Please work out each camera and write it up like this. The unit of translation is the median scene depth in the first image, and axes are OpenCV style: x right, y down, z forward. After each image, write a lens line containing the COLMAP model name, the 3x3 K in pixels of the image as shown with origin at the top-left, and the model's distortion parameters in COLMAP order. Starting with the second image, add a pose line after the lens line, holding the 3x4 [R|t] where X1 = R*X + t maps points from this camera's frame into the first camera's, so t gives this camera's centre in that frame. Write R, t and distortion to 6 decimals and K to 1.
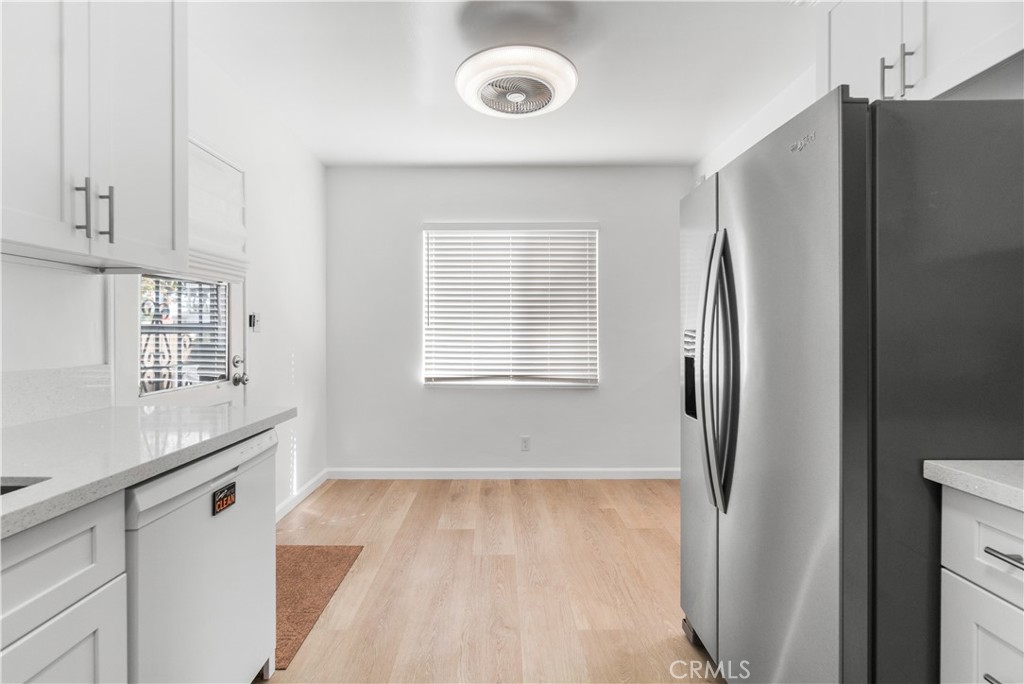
lens RADIAL K [[448.2, 0, 494.6], [0, 448.2, 336.9], [0, 0, 1]] dist [-0.005211, 0.001115]
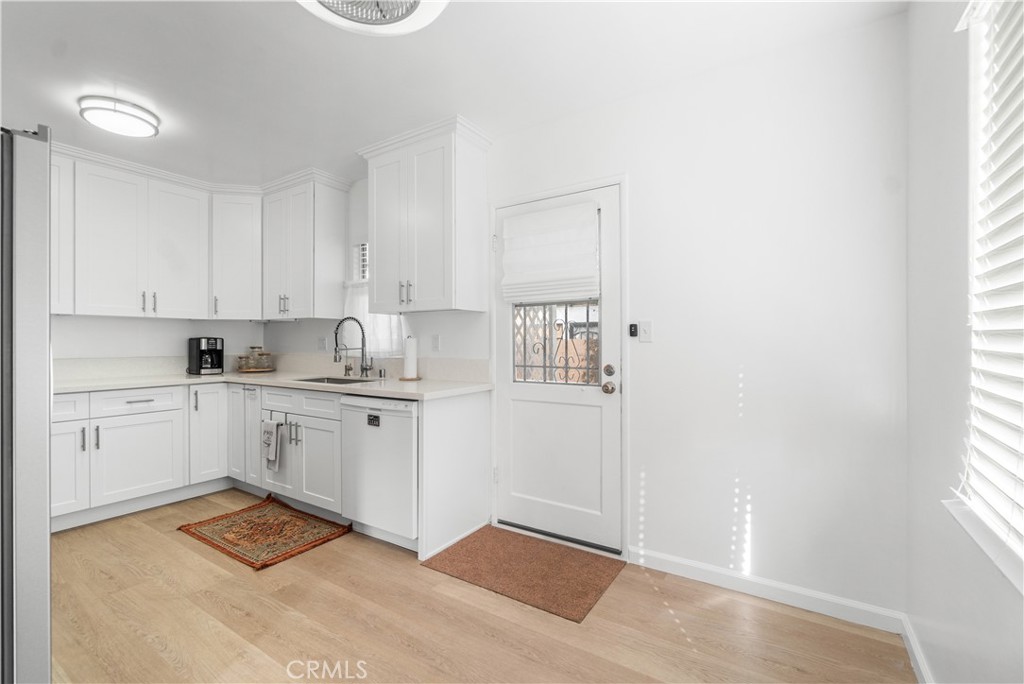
lens RADIAL K [[448.2, 0, 494.6], [0, 448.2, 336.9], [0, 0, 1]] dist [-0.005211, 0.001115]
pose [[-0.540909, -0.005190, -0.841065, 0.520473], [-0.006704, 0.999976, -0.001859, -0.021597], [0.841054, 0.004633, -0.540931, 1.561722]]
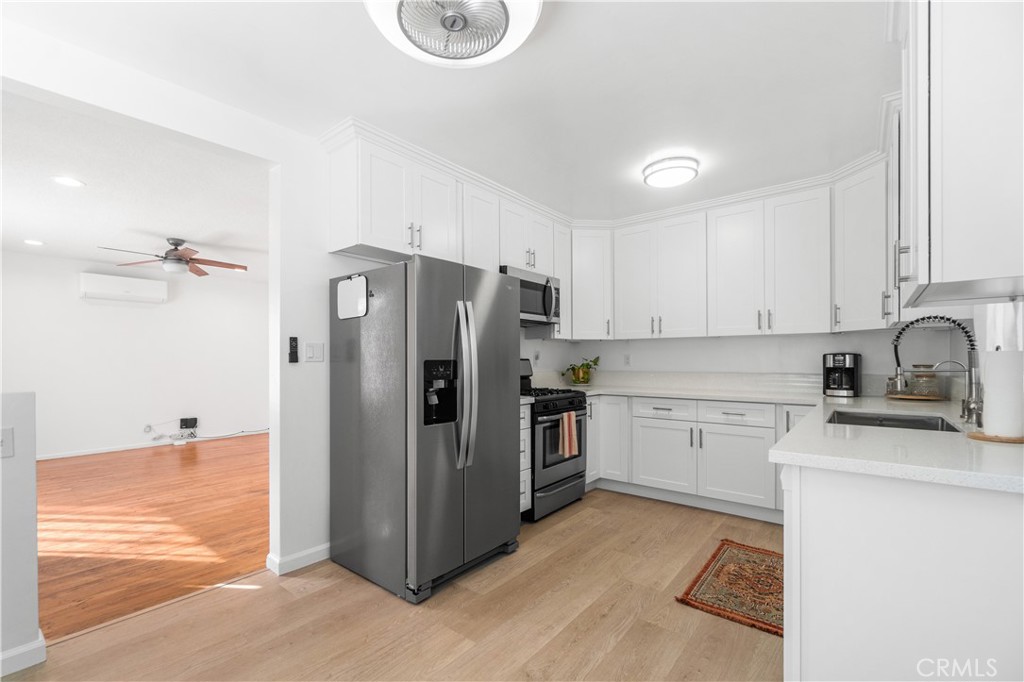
lens RADIAL K [[446.1, 0, 501.1], [0, 446.1, 353.8], [0, 0, 1]] dist [-0.010644, 0.000204]
pose [[-0.782973, 0.015583, 0.621861, -0.452546], [0.014206, 0.999873, -0.007169, -0.018226], [-0.621894, 0.003221, -0.783095, 1.539817]]
